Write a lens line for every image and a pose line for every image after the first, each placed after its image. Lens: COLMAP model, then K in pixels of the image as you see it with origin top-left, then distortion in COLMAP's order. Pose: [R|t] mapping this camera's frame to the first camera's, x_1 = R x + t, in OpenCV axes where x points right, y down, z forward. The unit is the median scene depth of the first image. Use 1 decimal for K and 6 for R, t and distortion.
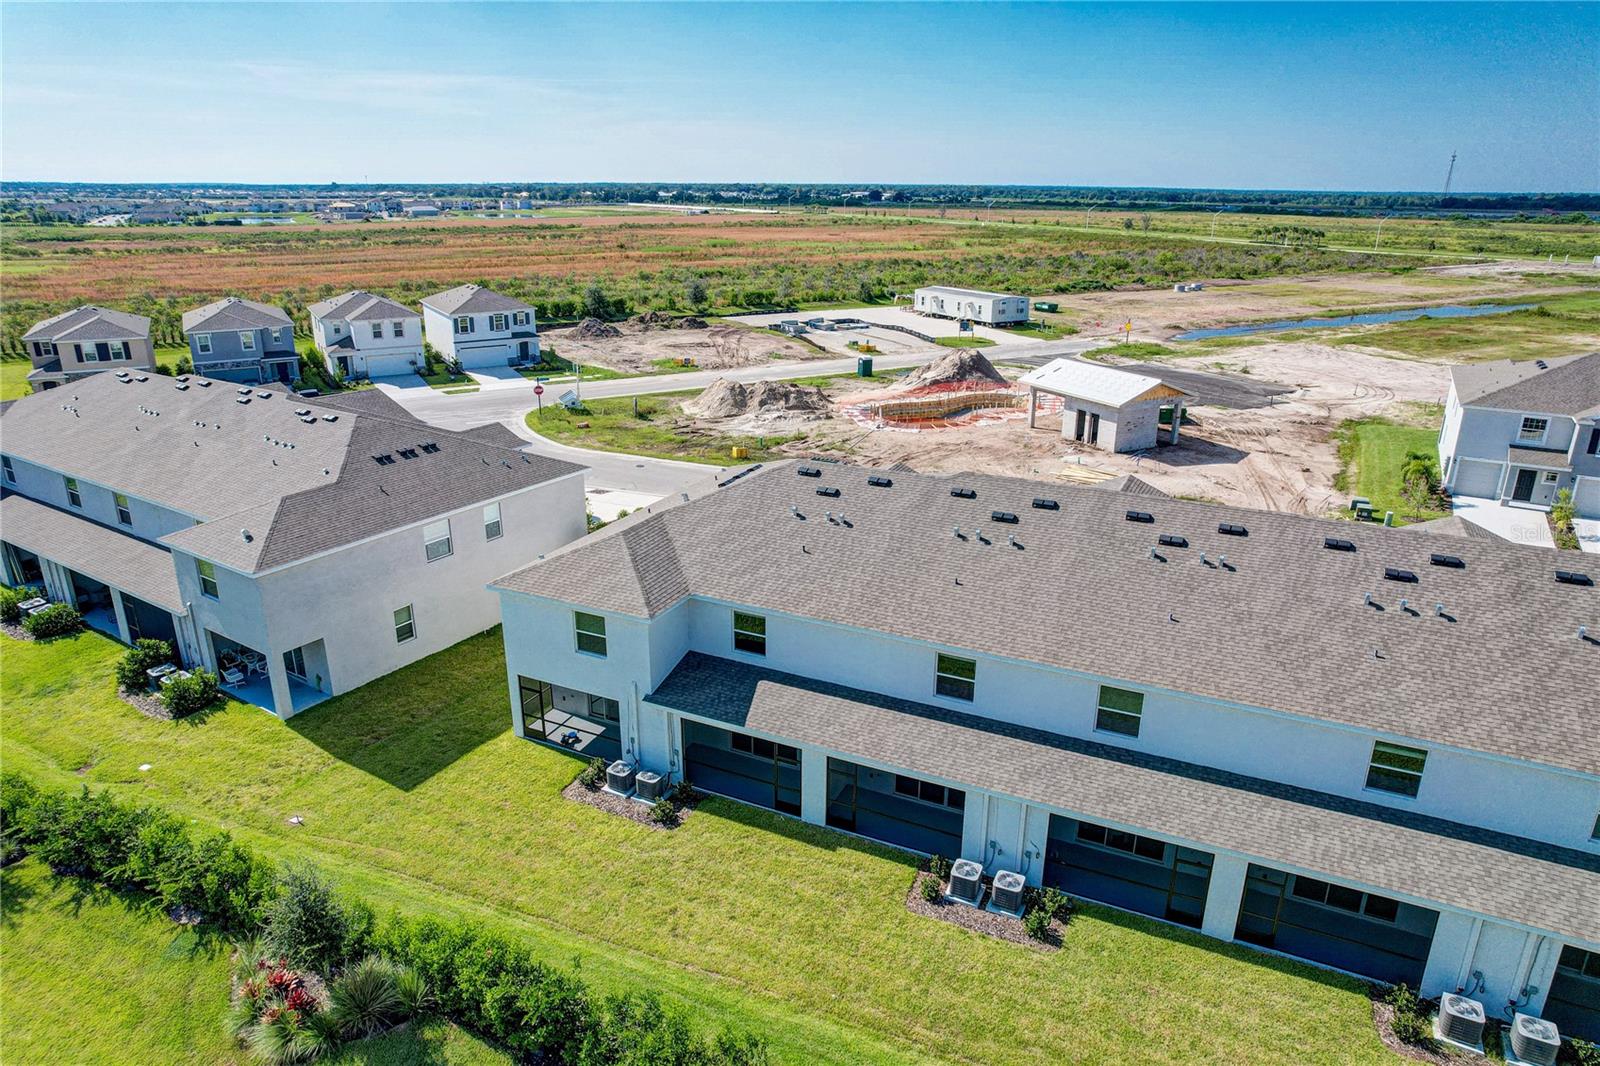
lens RADIAL K [[1025.1, 0, 803.0], [0, 1025.1, 540.3], [0, 0, 1]] dist [-0.080002, 0.073914]
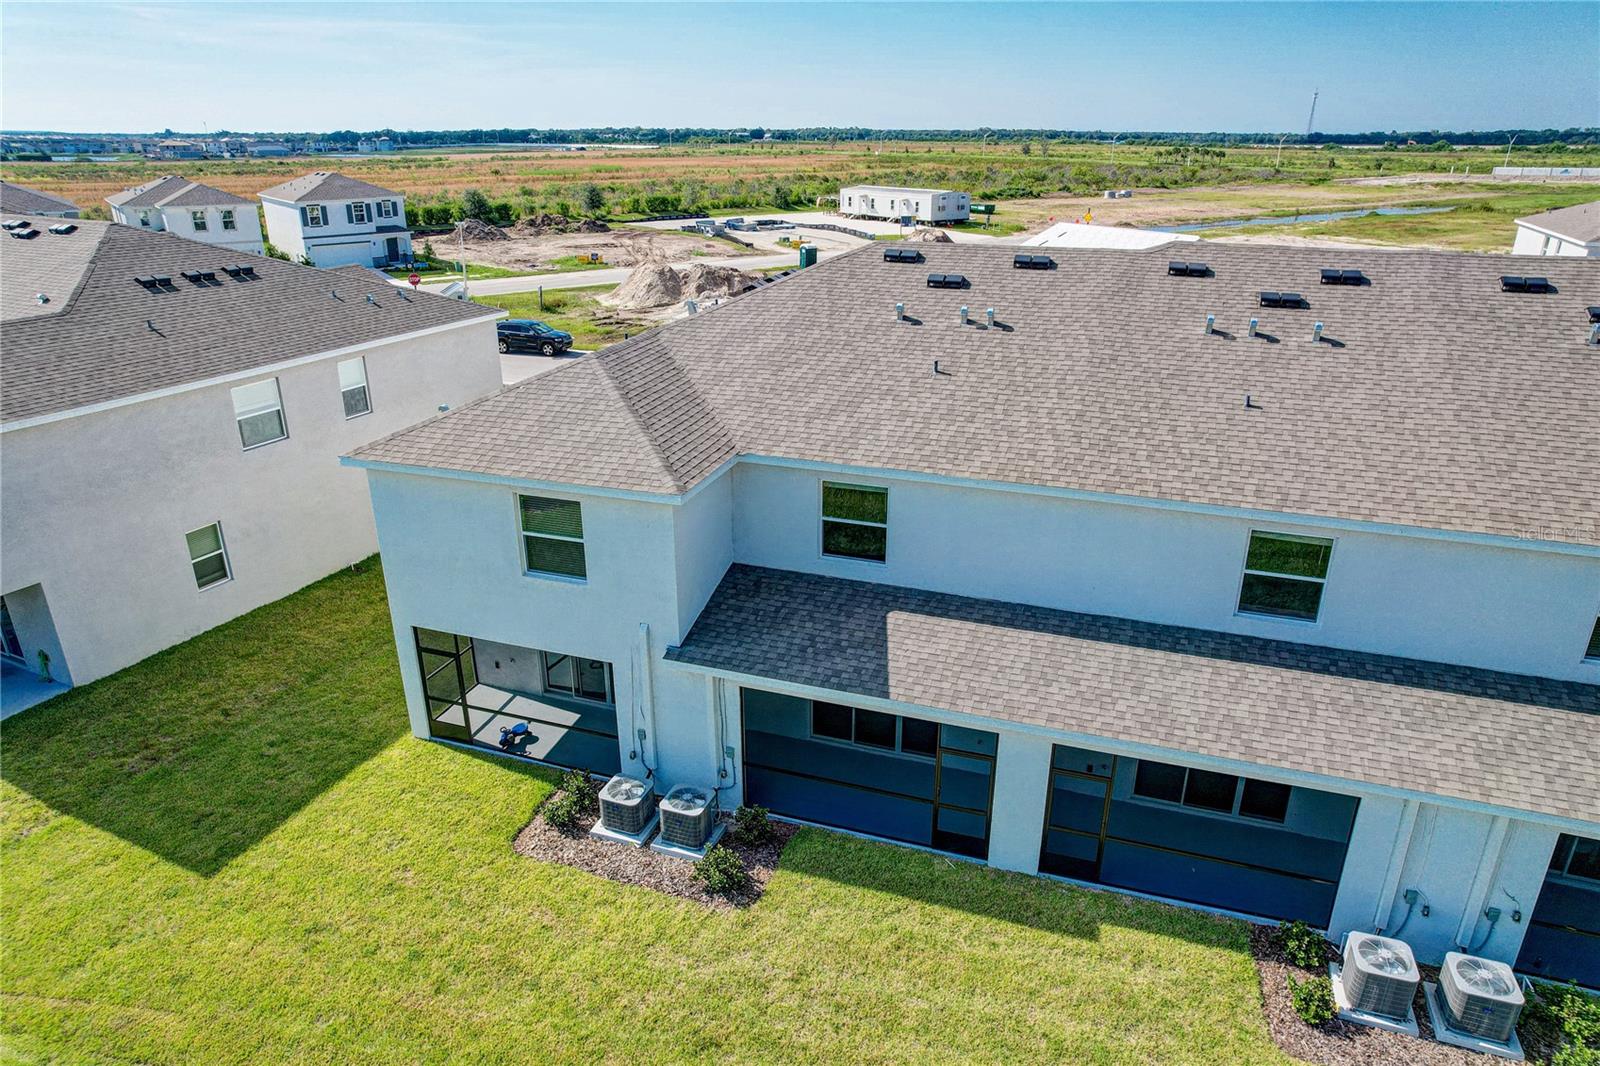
lens RADIAL K [[1025.1, 0, 803.0], [0, 1025.1, 540.3], [0, 0, 1]] dist [-0.080002, 0.073914]
pose [[0.993370, -0.048154, 0.104391, -0.110505], [0.043259, 0.997878, 0.048657, 0.059746], [-0.106513, -0.043819, 0.993345, 0.383304]]
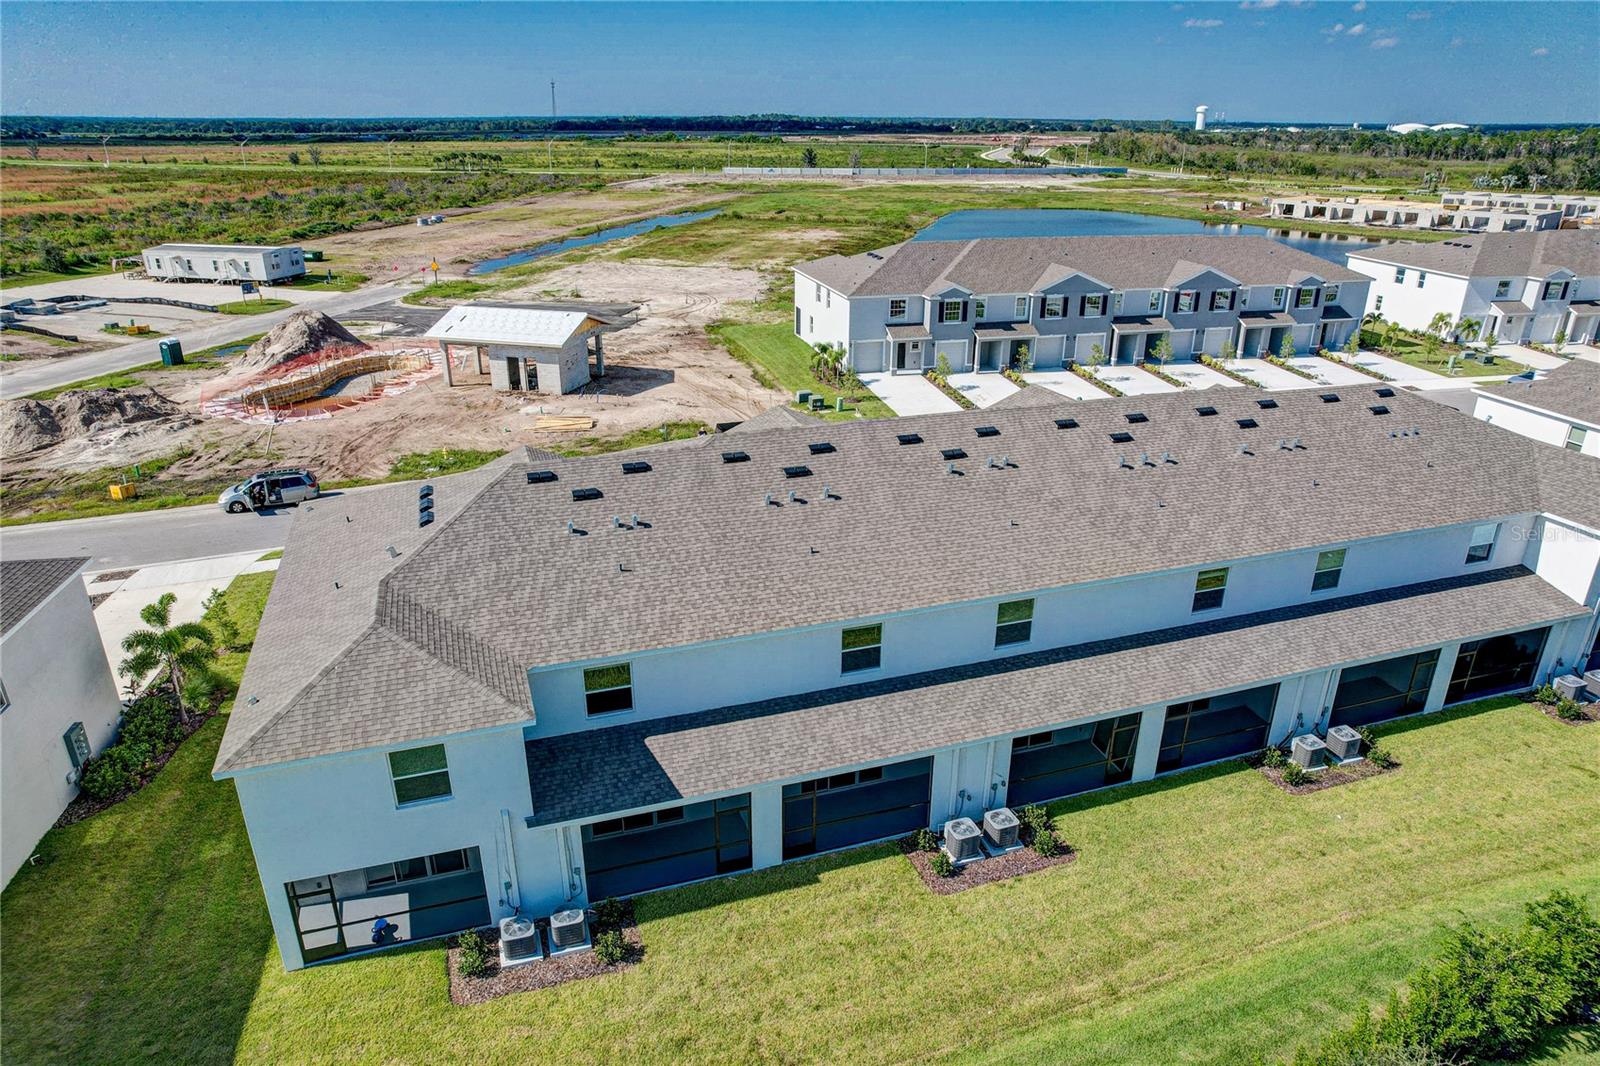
lens RADIAL K [[1025.1, 0, 803.0], [0, 1025.1, 540.3], [0, 0, 1]] dist [-0.080002, 0.073914]
pose [[0.711293, -0.275125, 0.646814, -0.344317], [0.234033, 0.960407, 0.151150, -0.083974], [-0.662790, 0.043864, 0.747520, 0.251967]]
